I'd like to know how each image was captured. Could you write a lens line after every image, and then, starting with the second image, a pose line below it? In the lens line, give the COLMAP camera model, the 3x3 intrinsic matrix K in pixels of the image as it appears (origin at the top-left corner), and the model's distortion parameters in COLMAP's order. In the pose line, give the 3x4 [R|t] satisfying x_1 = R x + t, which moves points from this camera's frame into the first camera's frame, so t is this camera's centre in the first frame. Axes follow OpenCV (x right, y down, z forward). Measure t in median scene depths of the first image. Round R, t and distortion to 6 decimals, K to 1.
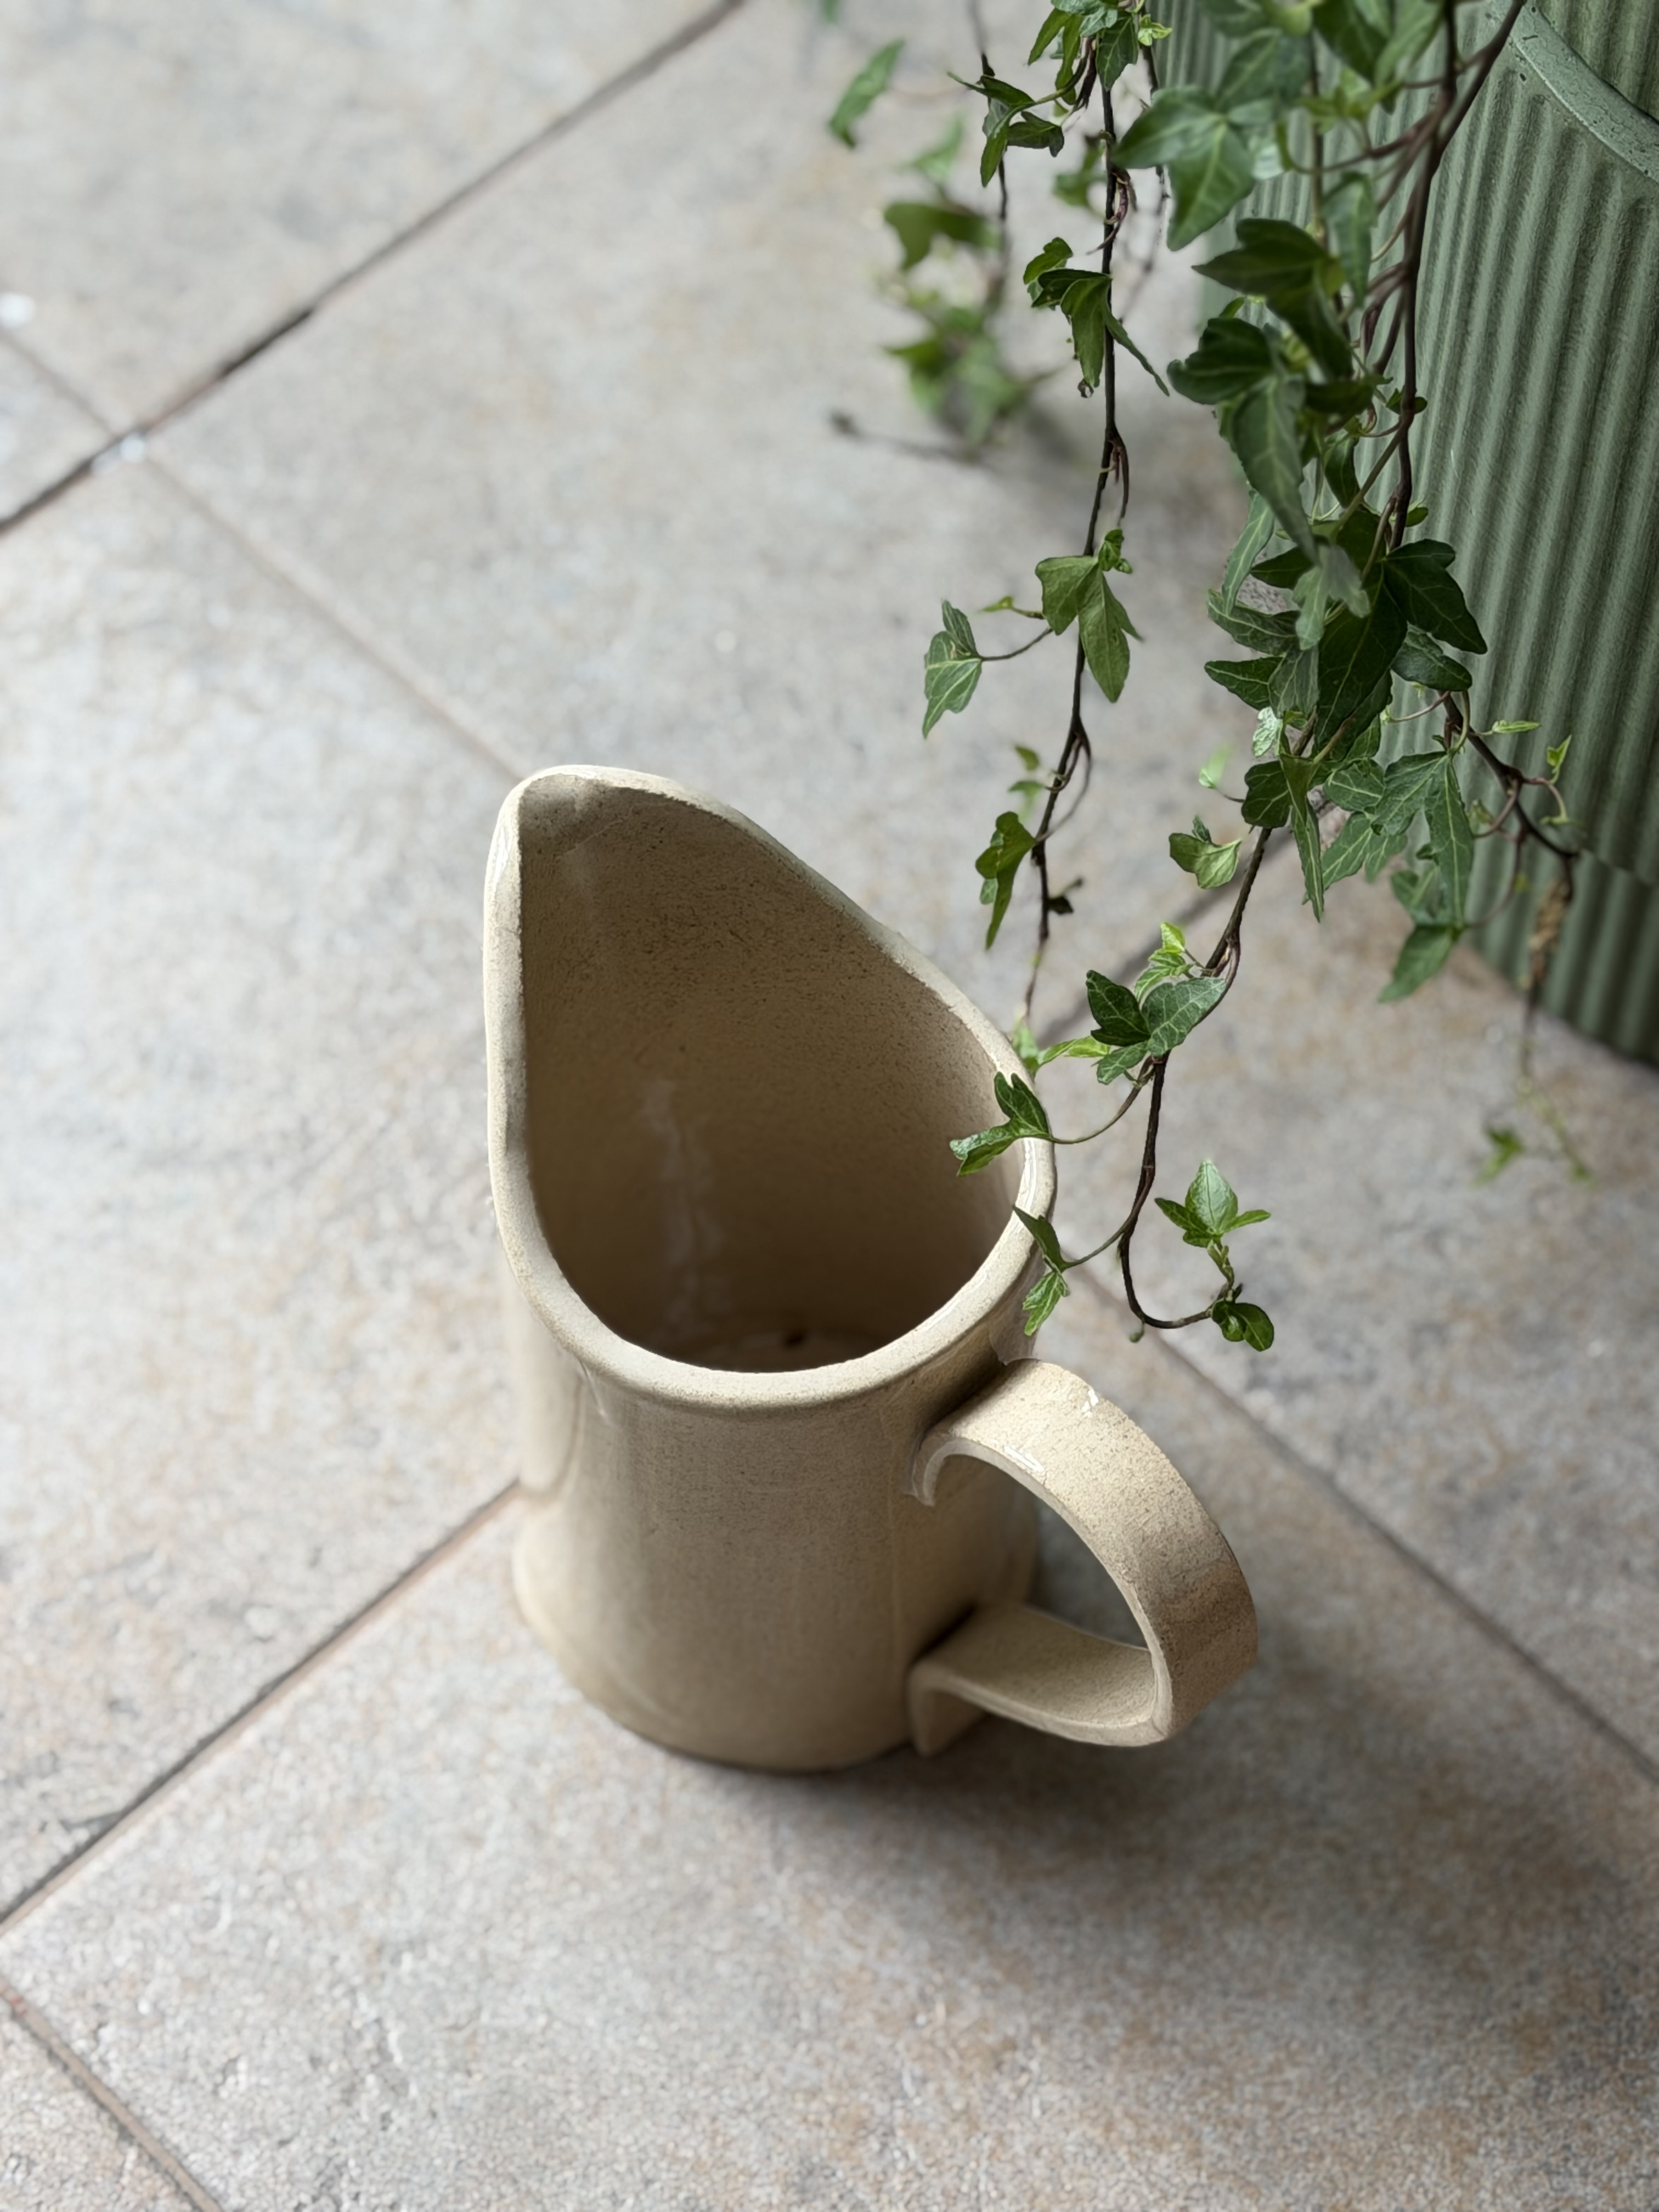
lens RADIAL K [[5342.4, 0, 728.0], [0, 5342.4, 1202.0], [0, 0, 1]] dist [0.131415, 0.000000]
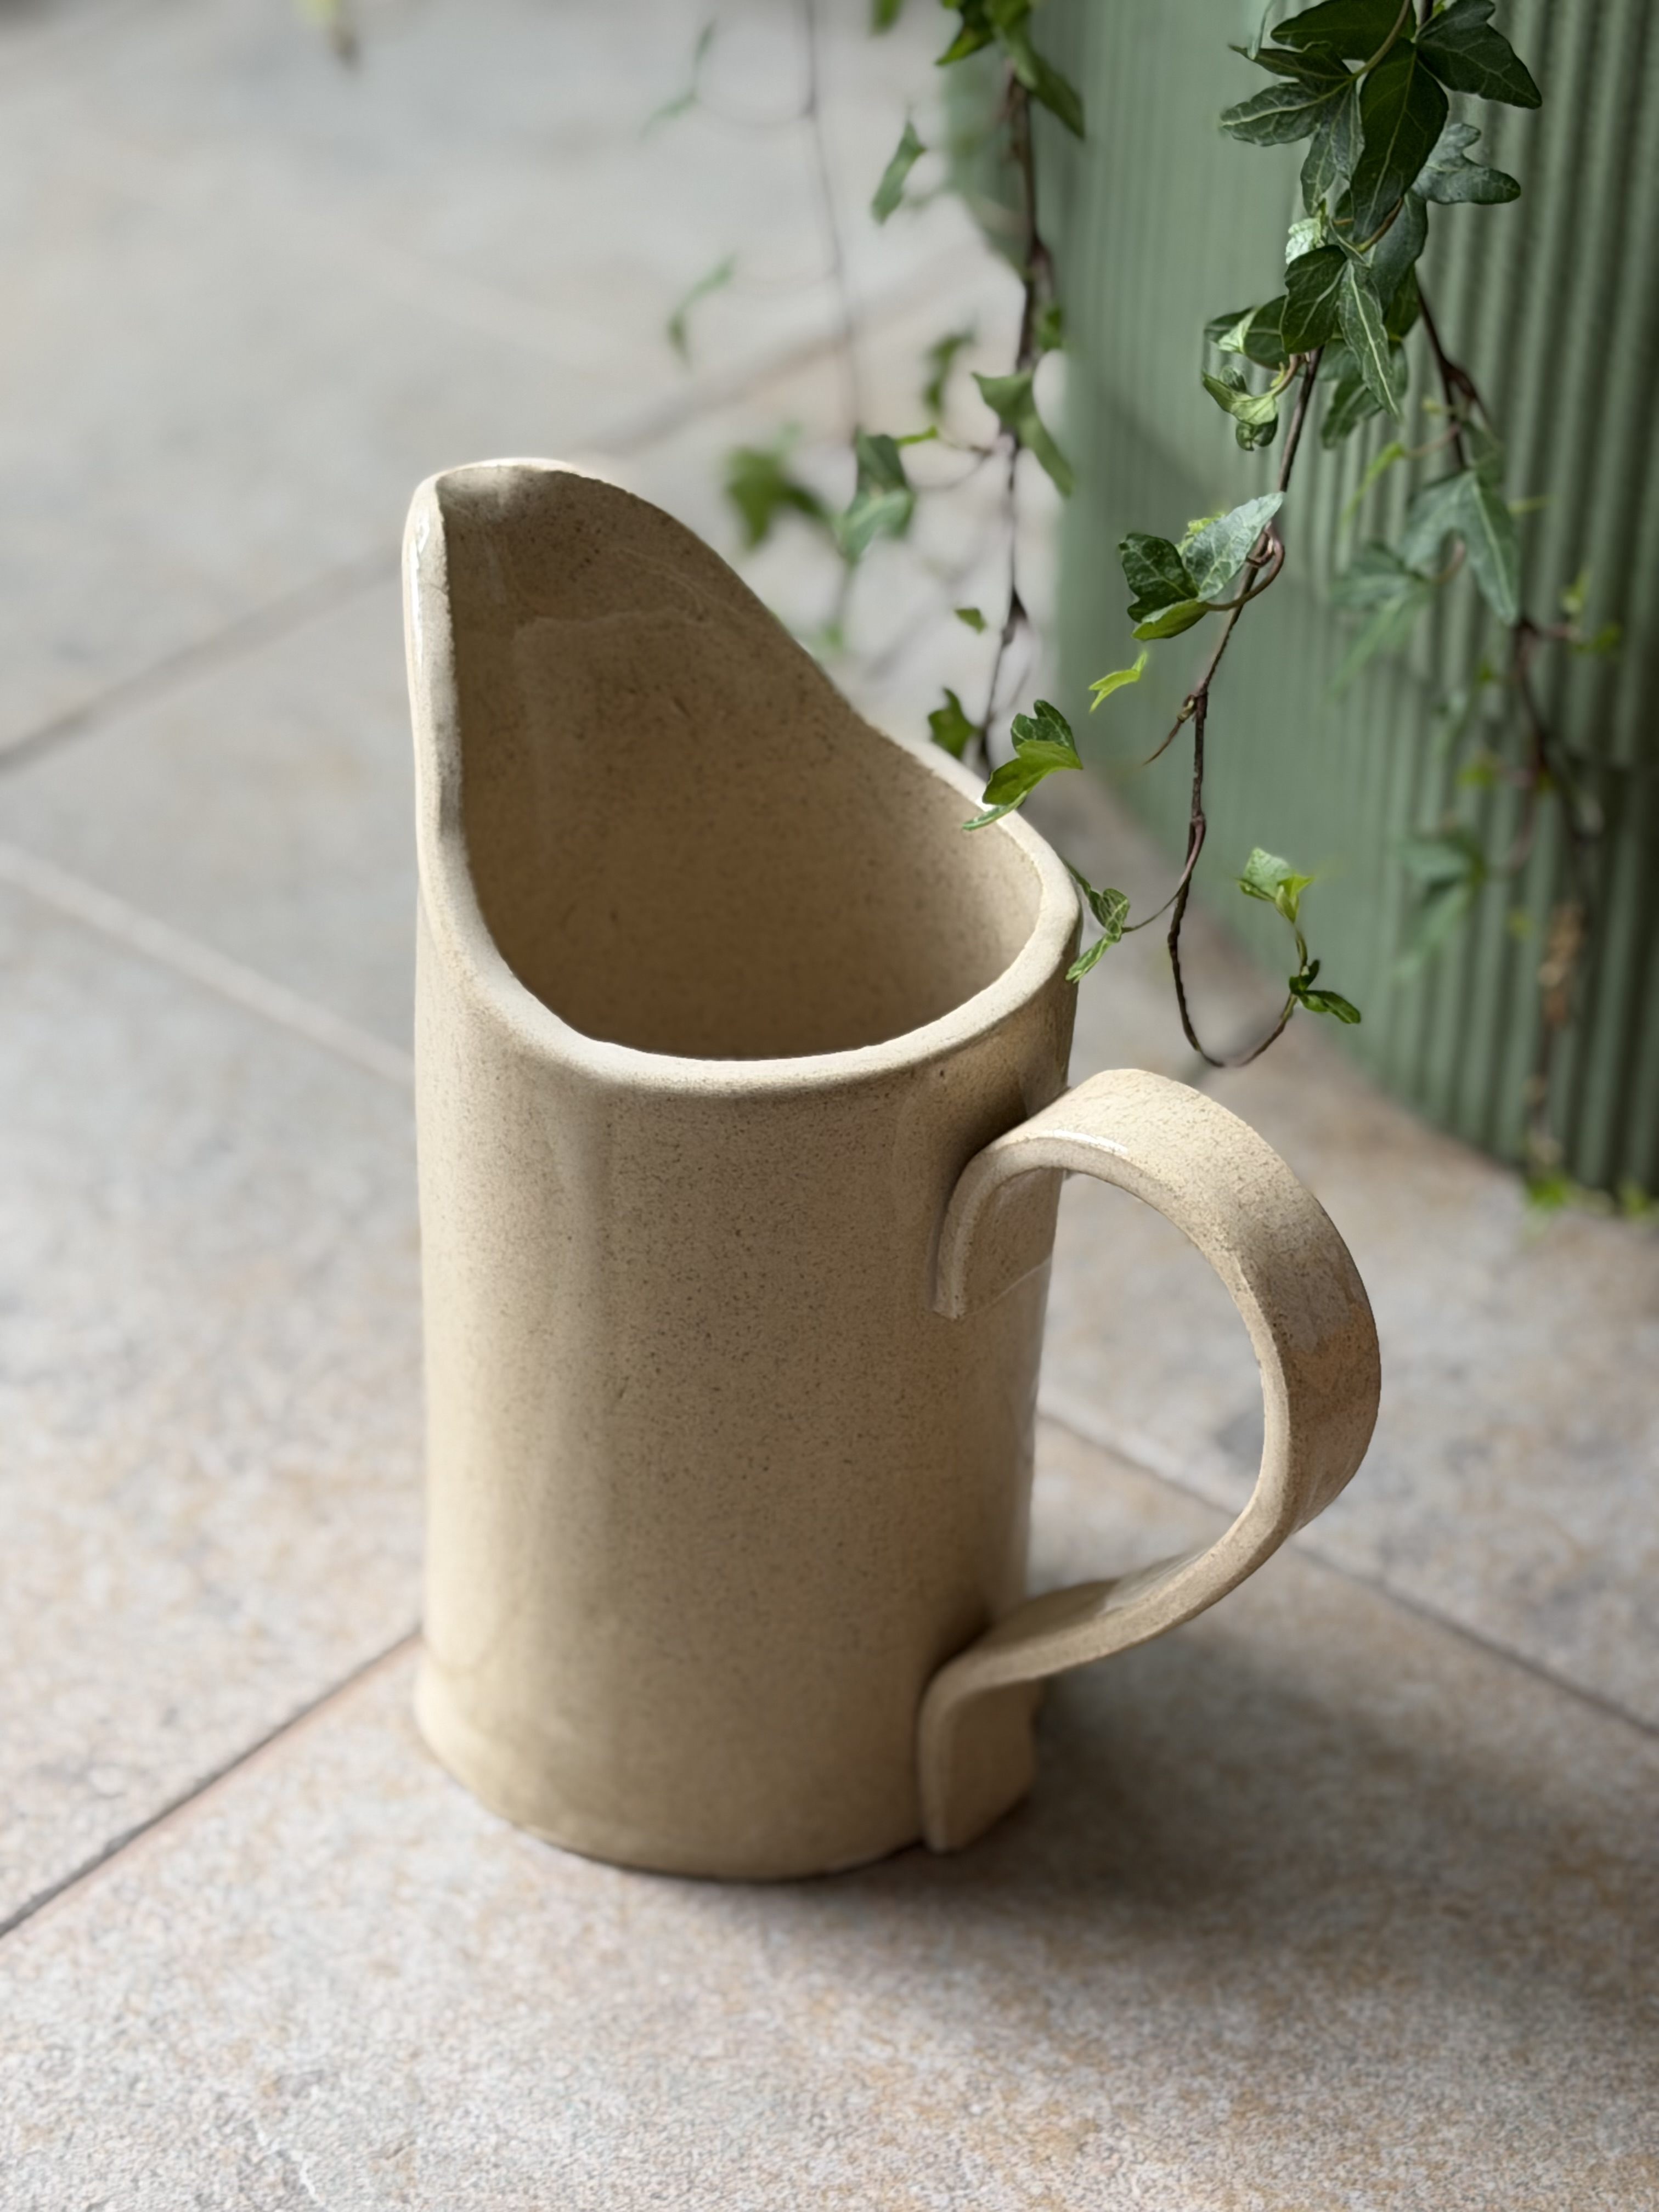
lens RADIAL K [[5342.4, 0, 745.4], [0, 5342.4, 1146.0], [0, 0, 1]] dist [0.131415, 0.000000]
pose [[0.994801, -0.033496, 0.096170, -0.067345], [0.070501, 0.907989, -0.413019, 0.340723], [-0.073486, 0.417652, 0.905630, 0.224604]]
